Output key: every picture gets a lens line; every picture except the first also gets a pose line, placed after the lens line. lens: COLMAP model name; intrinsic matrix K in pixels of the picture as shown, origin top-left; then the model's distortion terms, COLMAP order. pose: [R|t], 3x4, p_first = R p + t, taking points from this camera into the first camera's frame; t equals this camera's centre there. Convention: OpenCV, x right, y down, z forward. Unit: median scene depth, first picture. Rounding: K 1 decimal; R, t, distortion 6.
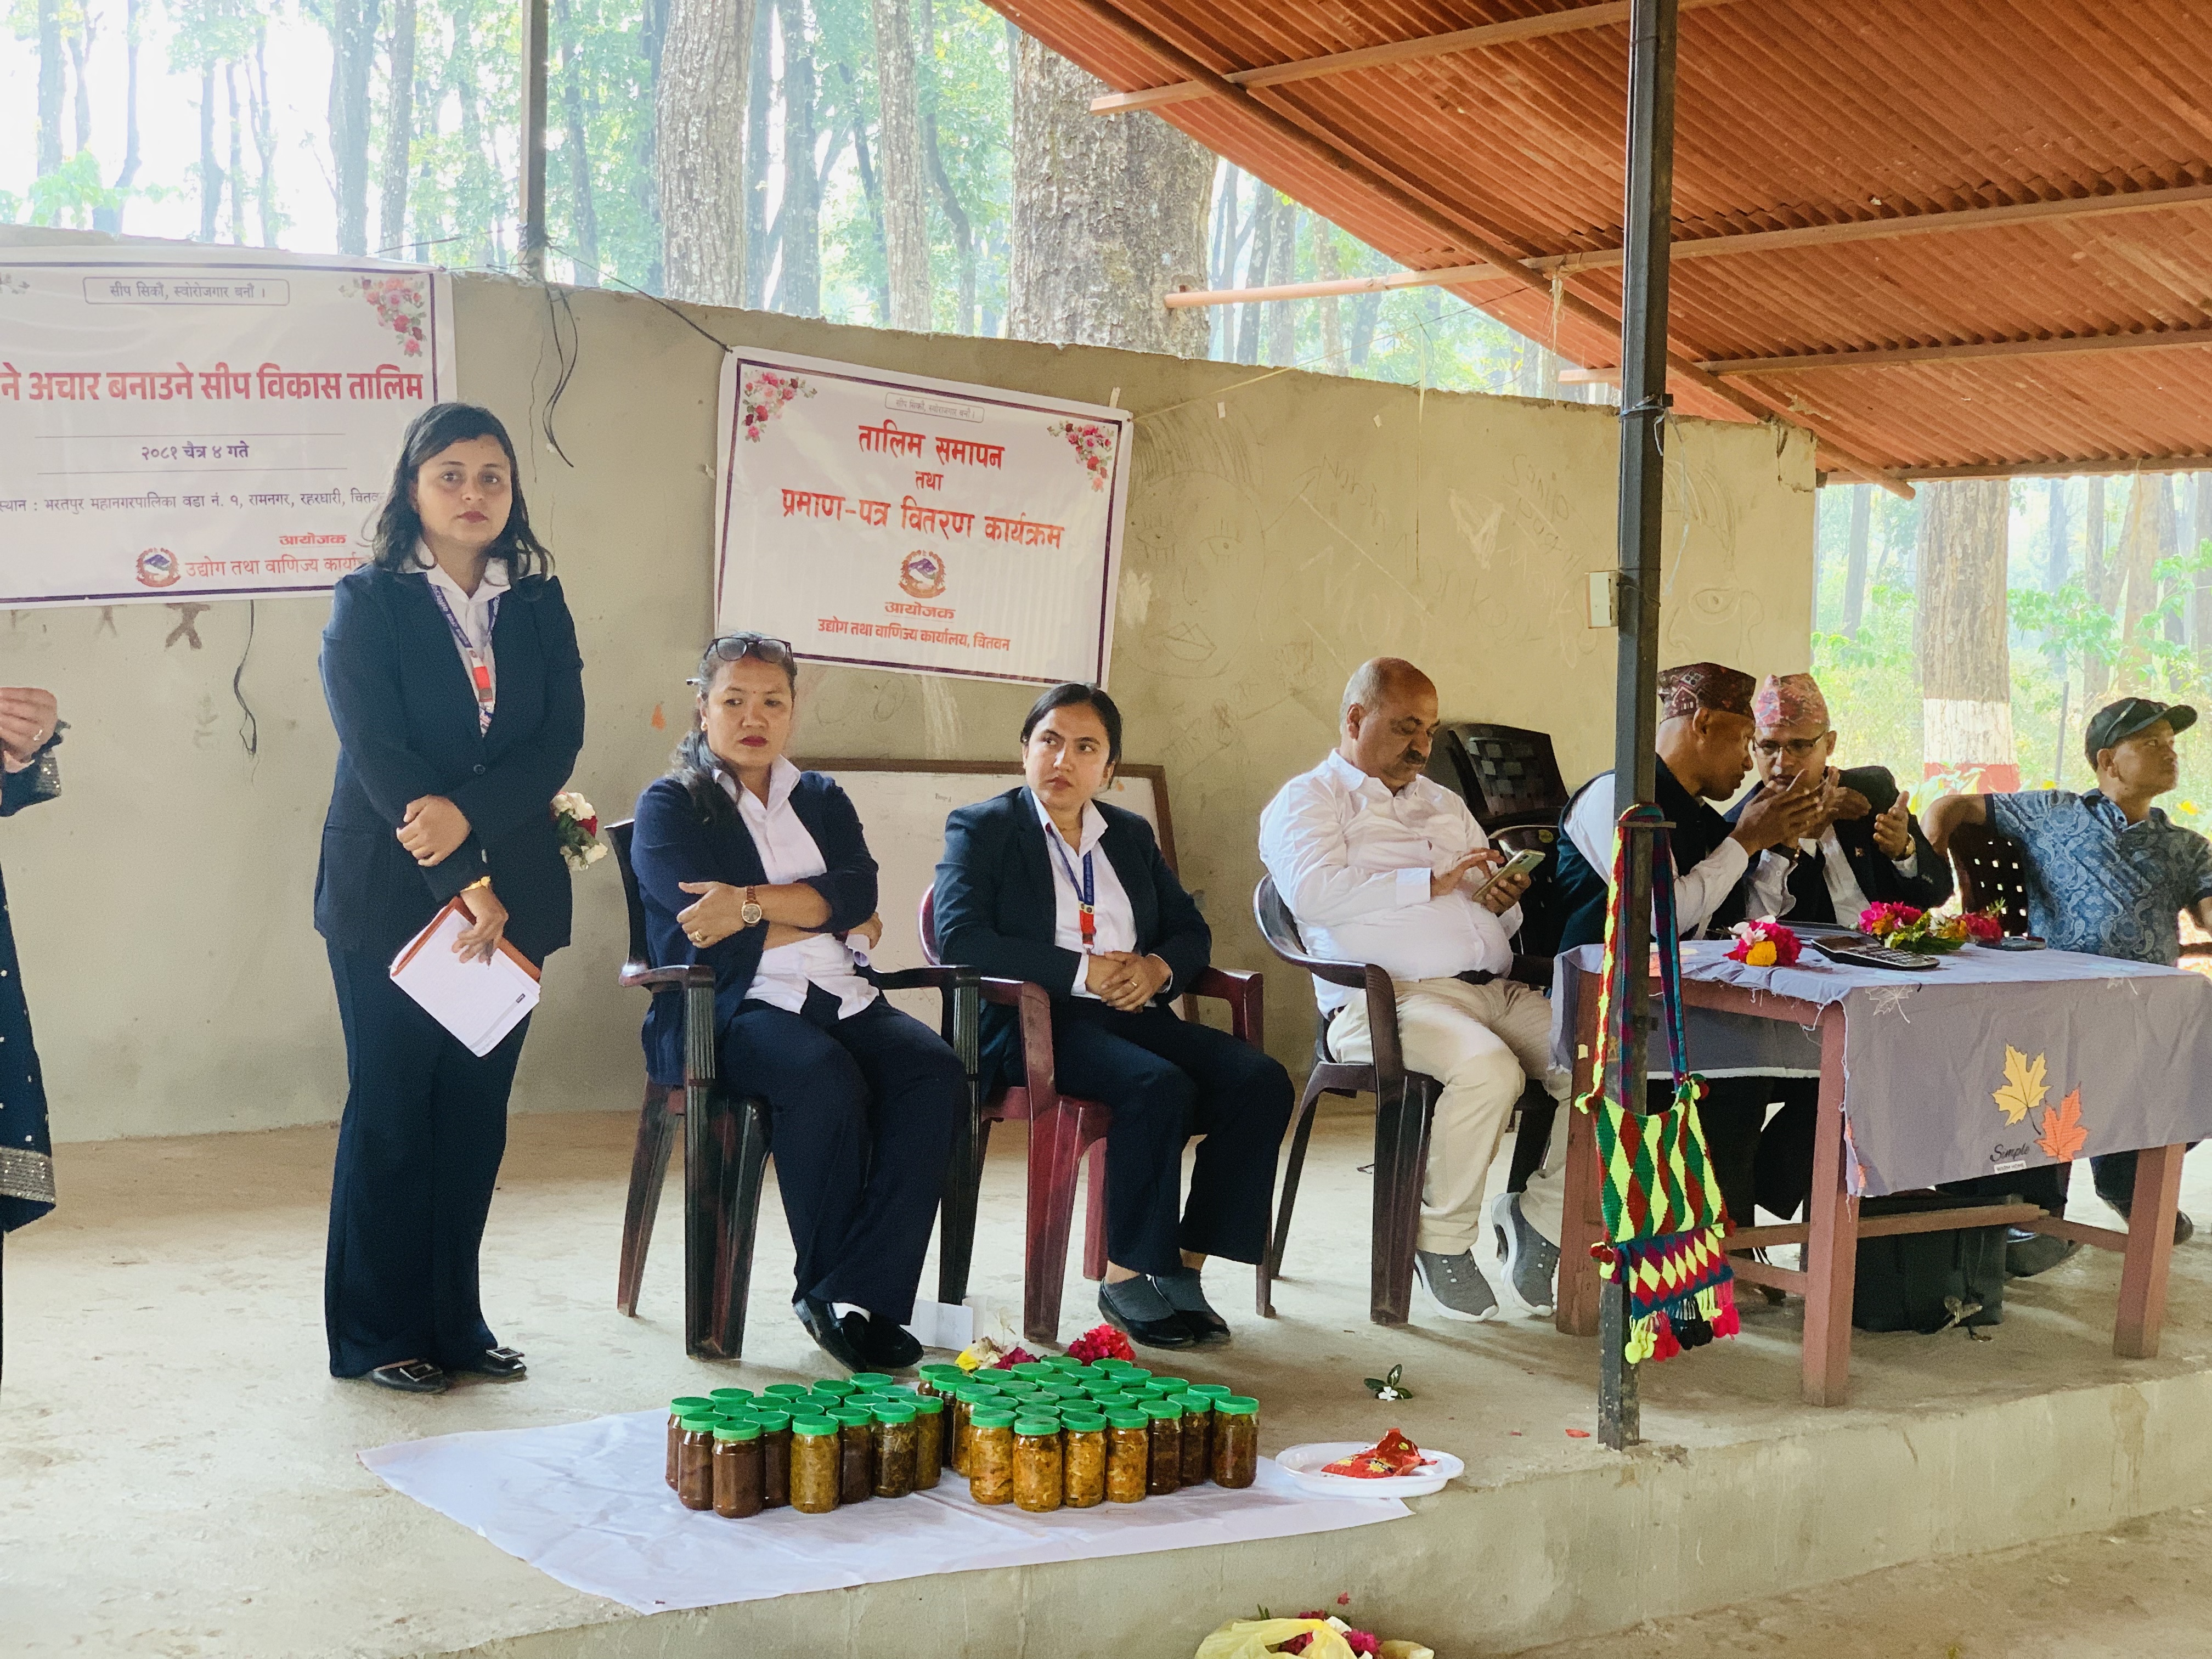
lens RADIAL K [[3302.0, 0, 1106.0], [0, 3302.0, 829.5], [0, 0, 1]] dist [-0.026248, -0.022872]
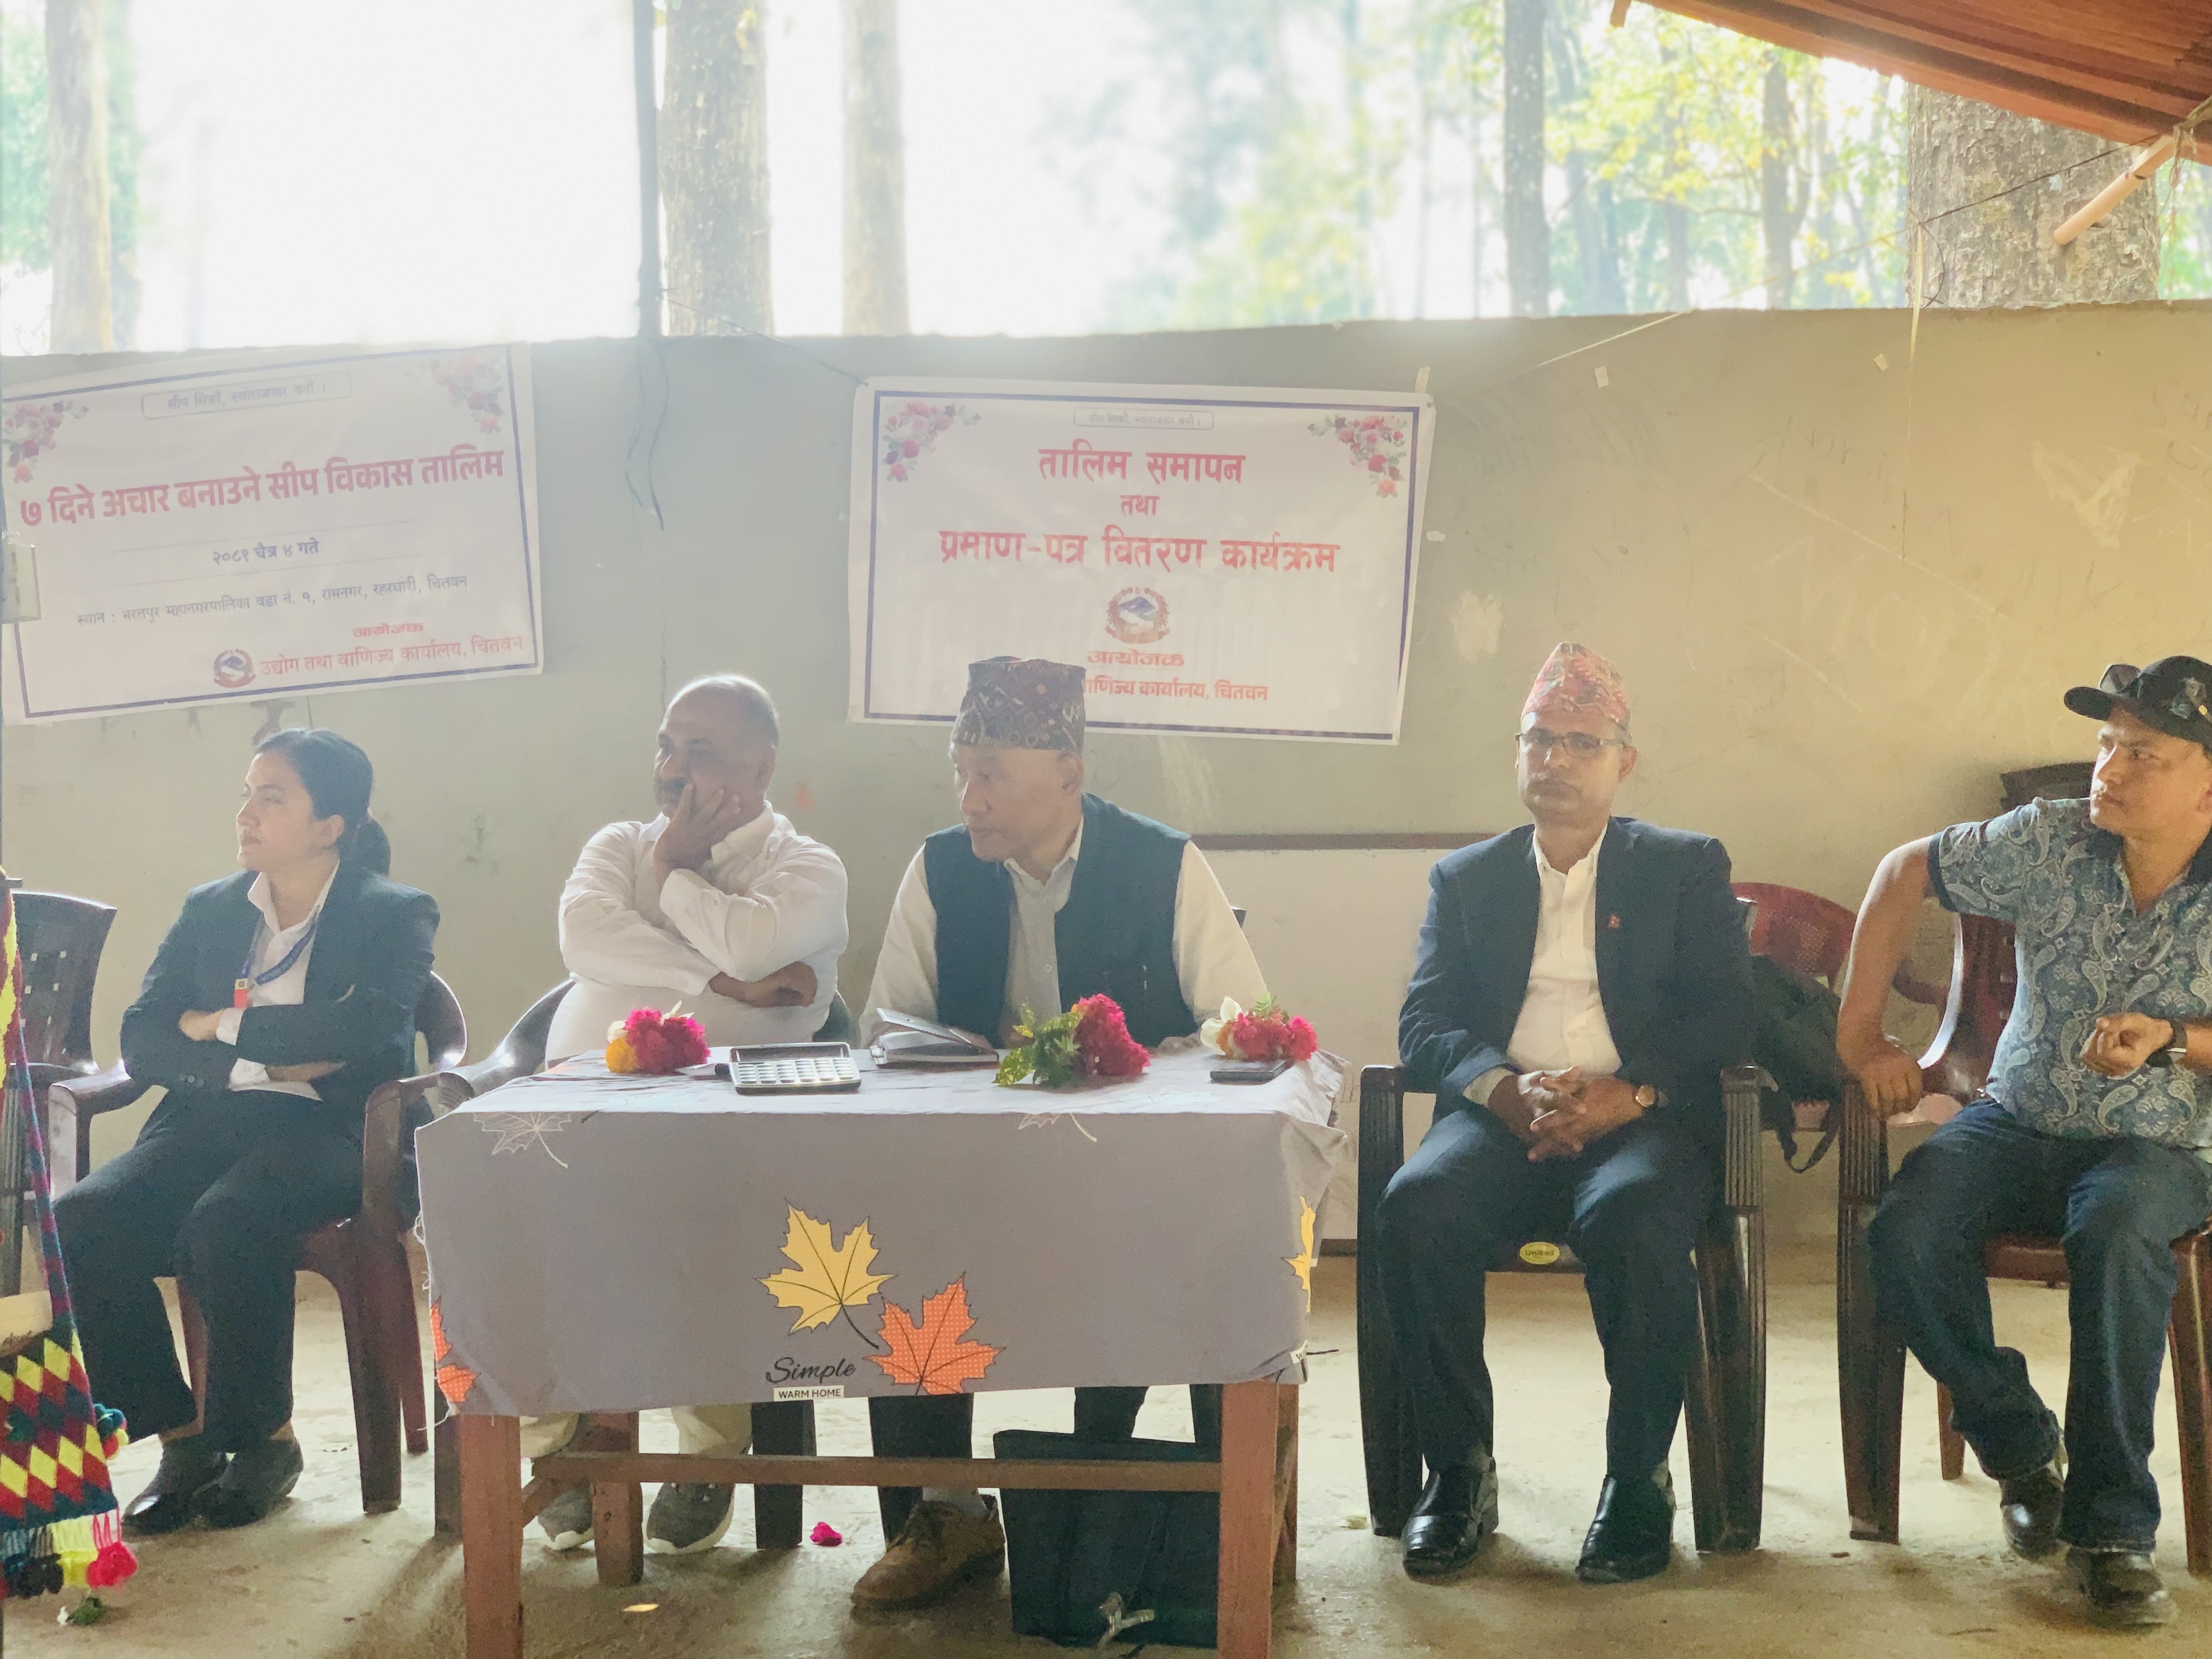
lens RADIAL K [[3411.1, 0, 1105.7], [0, 3411.1, 758.8], [0, 0, 1]] dist [-0.188548, 1.474807]
pose [[0.724579, -0.046186, -0.687642, 0.555939], [0.007657, 0.998230, -0.058979, 0.010879], [0.689149, 0.037470, 0.723650, 0.378850]]
